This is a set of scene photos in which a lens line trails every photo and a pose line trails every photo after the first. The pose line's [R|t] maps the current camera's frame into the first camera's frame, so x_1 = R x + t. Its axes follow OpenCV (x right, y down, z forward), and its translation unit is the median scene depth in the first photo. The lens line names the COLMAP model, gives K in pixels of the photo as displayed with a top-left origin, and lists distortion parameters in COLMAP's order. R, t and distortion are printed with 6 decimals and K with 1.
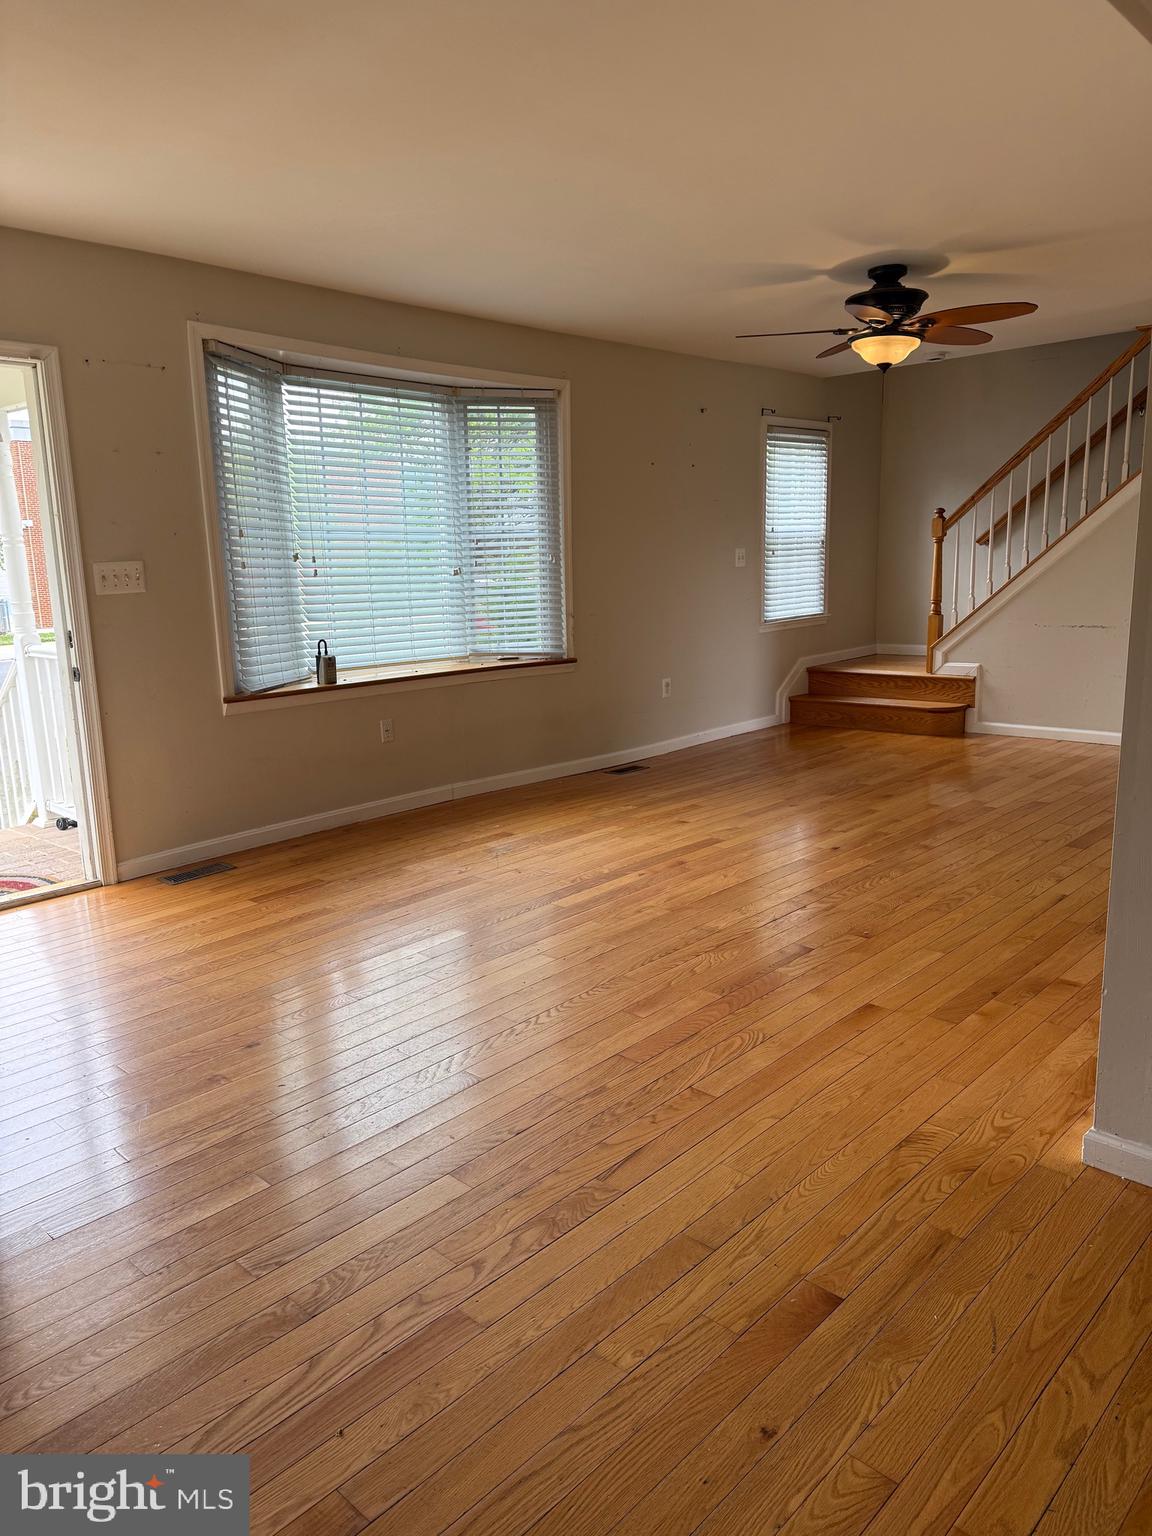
lens RADIAL K [[1088.6, 0, 584.4], [0, 1088.6, 771.0], [0, 0, 1]] dist [0.056968, -0.069460]
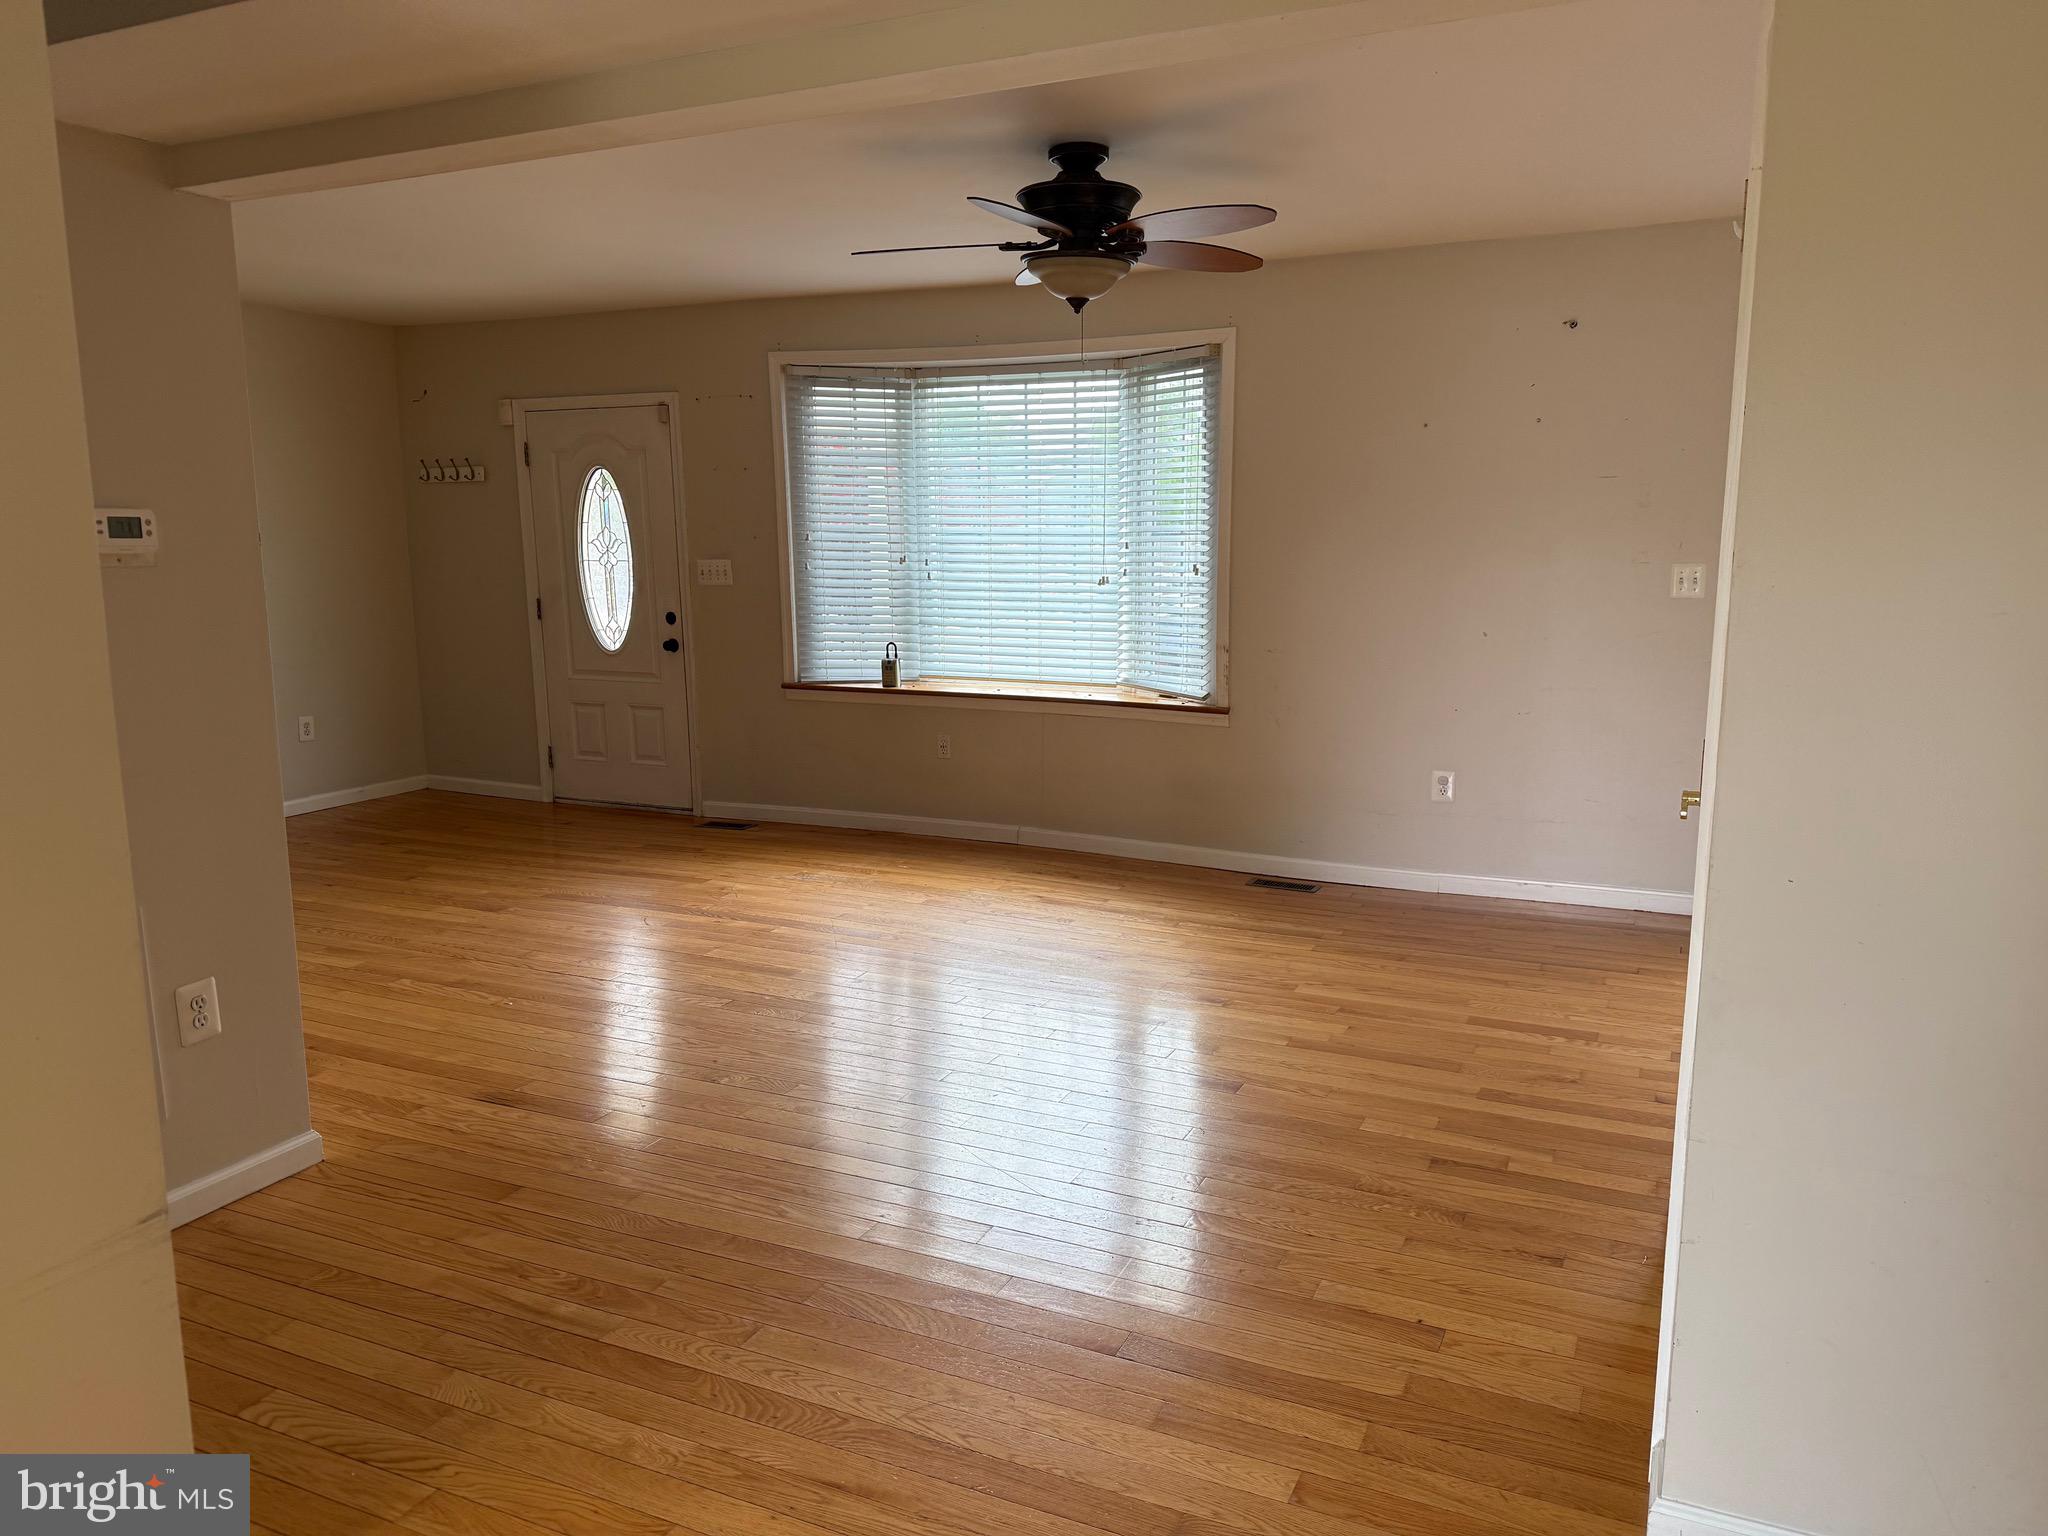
lens RADIAL K [[1451.4, 0, 1026.6], [0, 1451.4, 769.5], [0, 0, 1]] dist [0.056968, -0.069460]
pose [[0.305076, 0.167687, -0.937448, 1.030729], [-0.193411, 0.974771, 0.111421, -0.175290], [0.932481, 0.147320, 0.329812, 0.683865]]
